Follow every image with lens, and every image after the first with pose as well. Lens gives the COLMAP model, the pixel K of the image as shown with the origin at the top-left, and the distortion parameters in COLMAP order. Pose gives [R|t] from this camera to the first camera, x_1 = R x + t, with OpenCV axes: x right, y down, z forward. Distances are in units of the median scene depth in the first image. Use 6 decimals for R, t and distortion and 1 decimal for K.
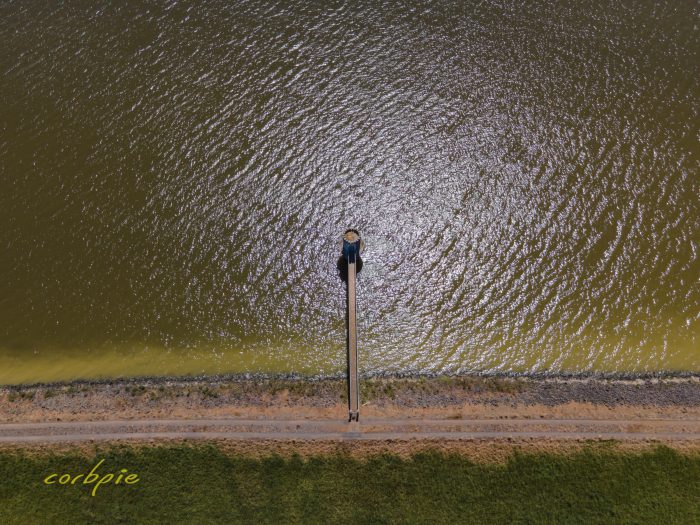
lens RADIAL K [[510.7, 0, 350.0], [0, 510.7, 262.5], [0, 0, 1]] dist [0.019220, 0.042617]
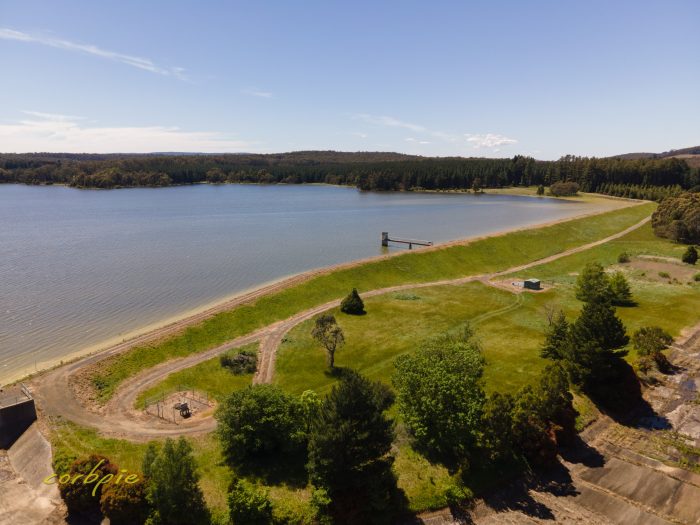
lens RADIAL K [[510.7, 0, 350.0], [0, 510.7, 262.5], [0, 0, 1]] dist [0.019220, 0.042617]
pose [[0.701322, -0.136961, 0.699563, -2.645845], [0.622828, 0.595094, -0.507886, 1.693861], [-0.346745, 0.791900, 0.502656, -0.341435]]
